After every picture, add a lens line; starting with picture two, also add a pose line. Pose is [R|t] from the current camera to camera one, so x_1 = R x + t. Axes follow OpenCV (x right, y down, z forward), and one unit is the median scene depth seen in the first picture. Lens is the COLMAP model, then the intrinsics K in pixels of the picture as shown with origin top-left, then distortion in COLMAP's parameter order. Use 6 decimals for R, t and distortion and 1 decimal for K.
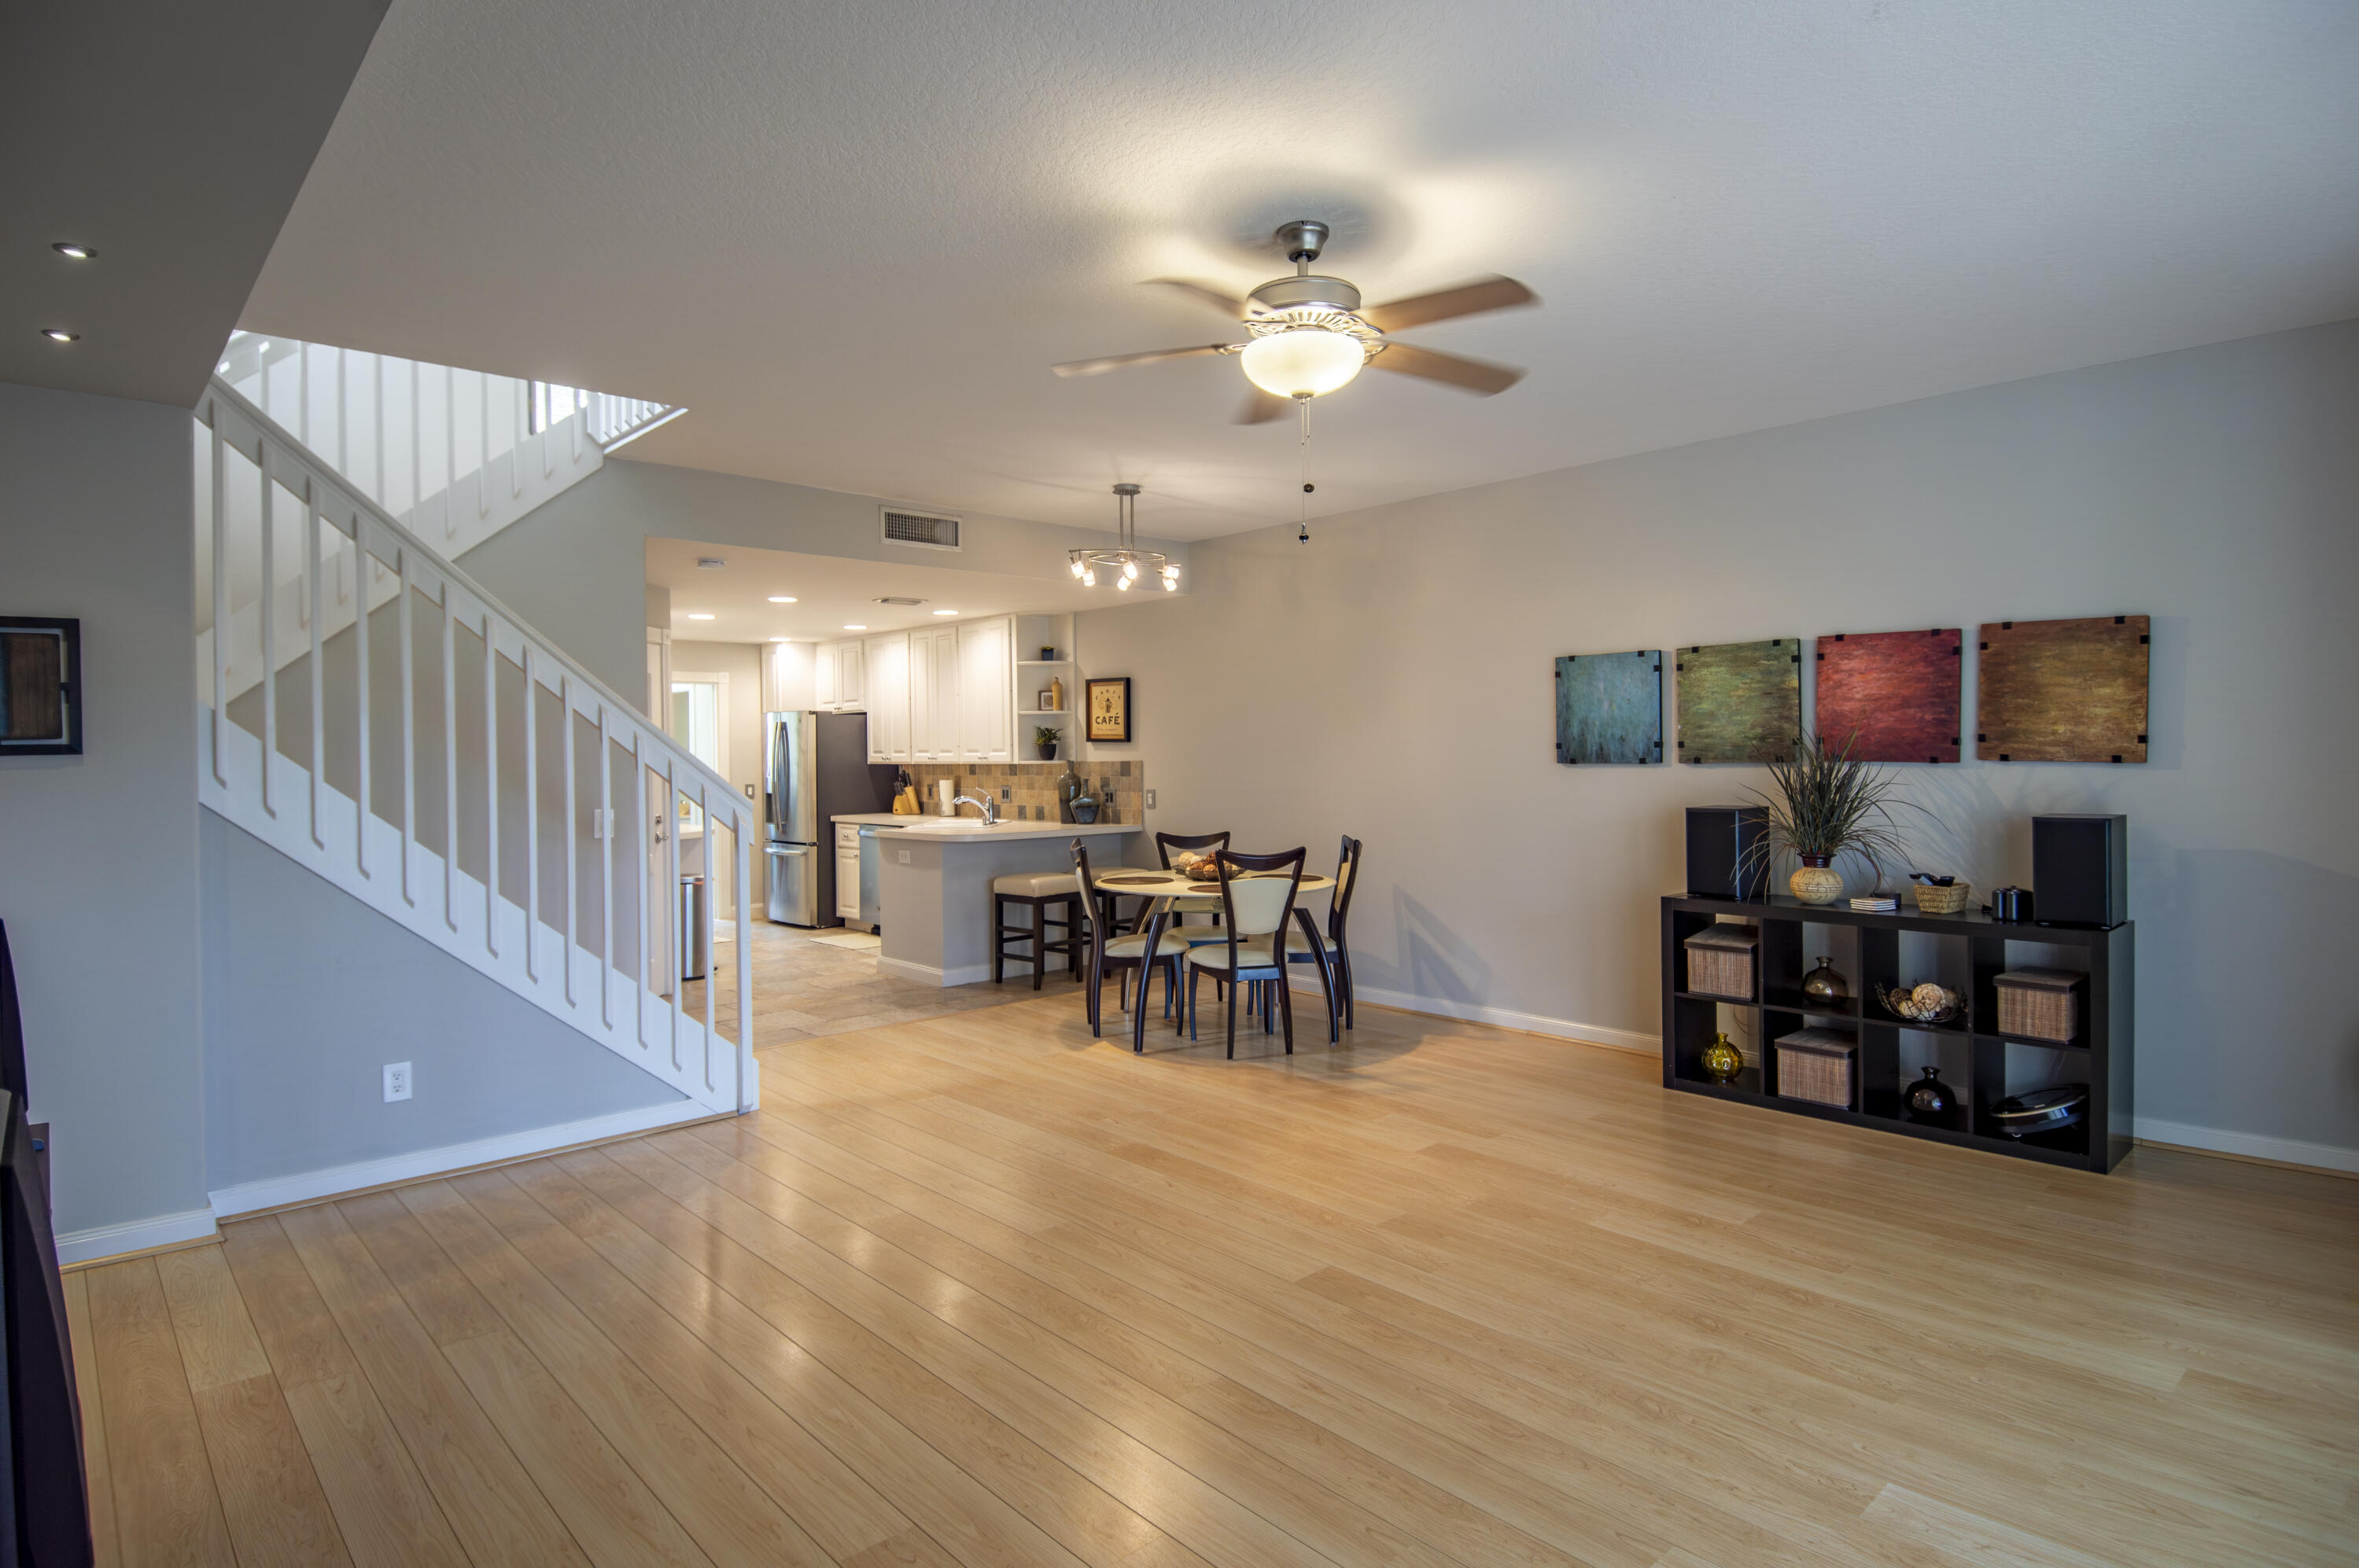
lens RADIAL K [[1235.7, 0, 1171.2], [0, 1235.7, 755.9], [0, 0, 1]] dist [0.025958, -0.012419]
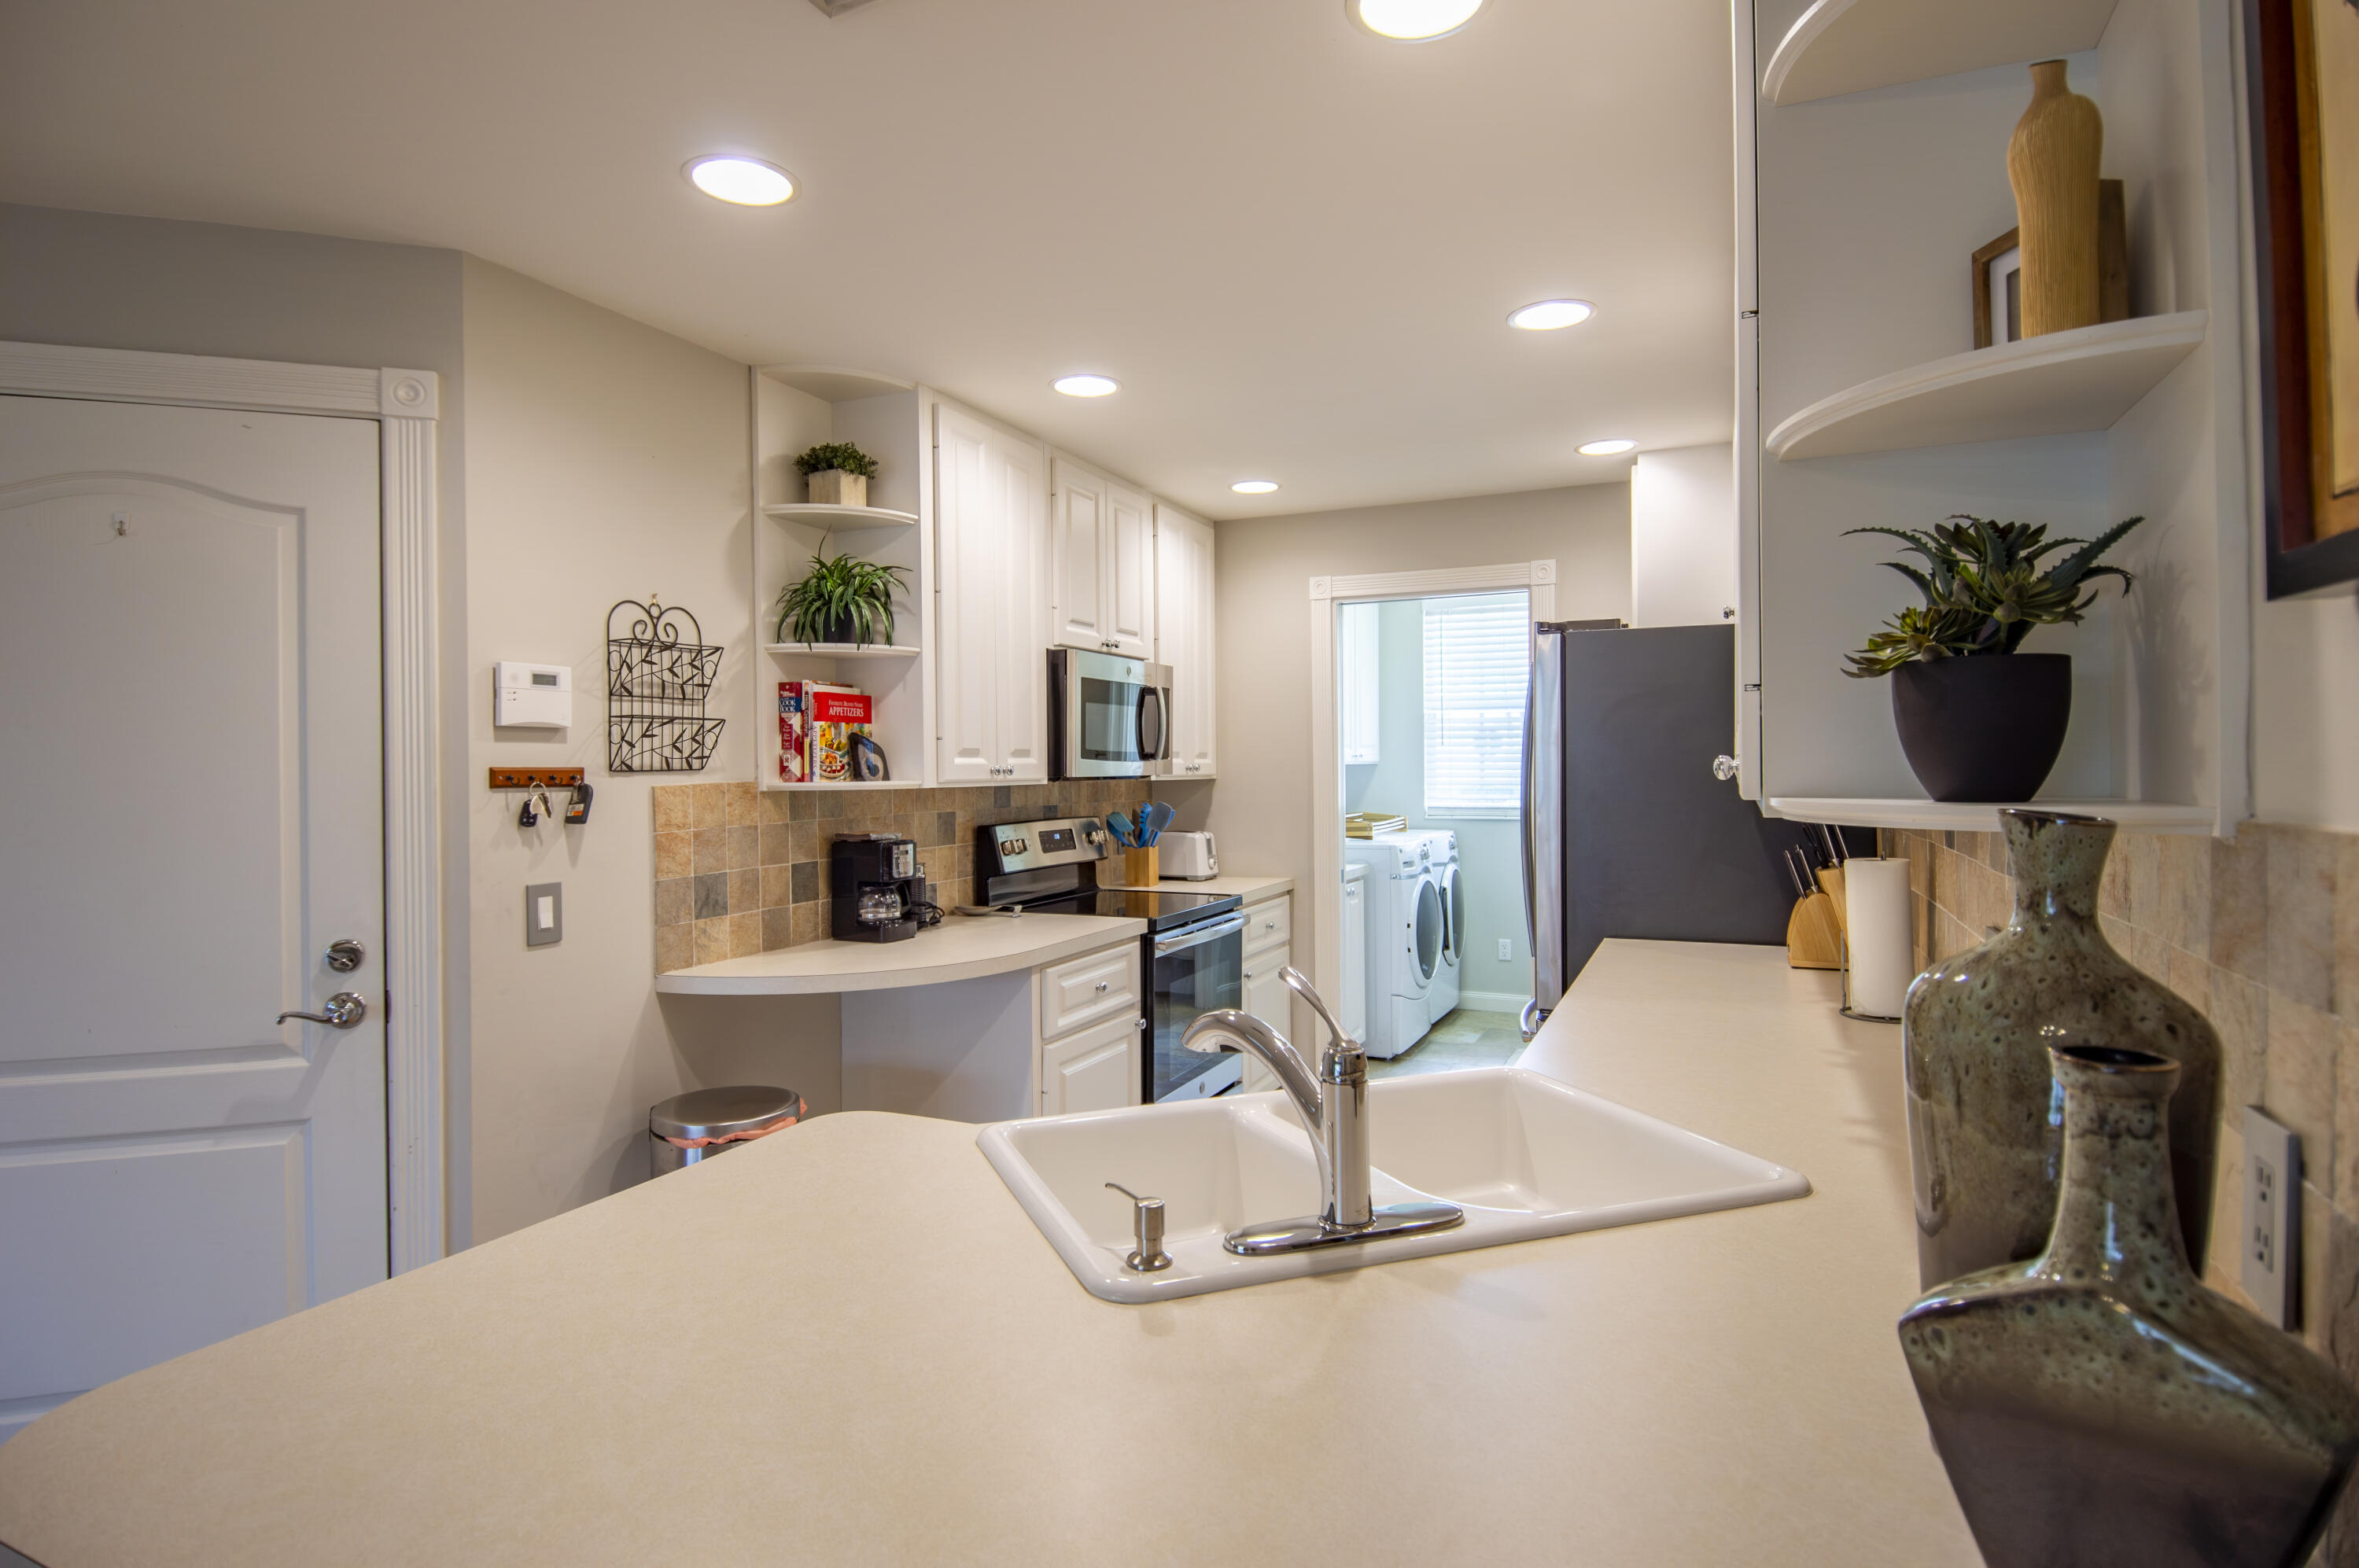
lens RADIAL K [[1235.7, 0, 1151.5], [0, 1235.7, 780.1], [0, 0, 1]] dist [0.025958, -0.012419]
pose [[0.387112, 0.020234, -0.921811, -0.027329], [0.001639, 0.999742, 0.022633, -0.001421], [0.922031, -0.010272, 0.386979, 1.024508]]
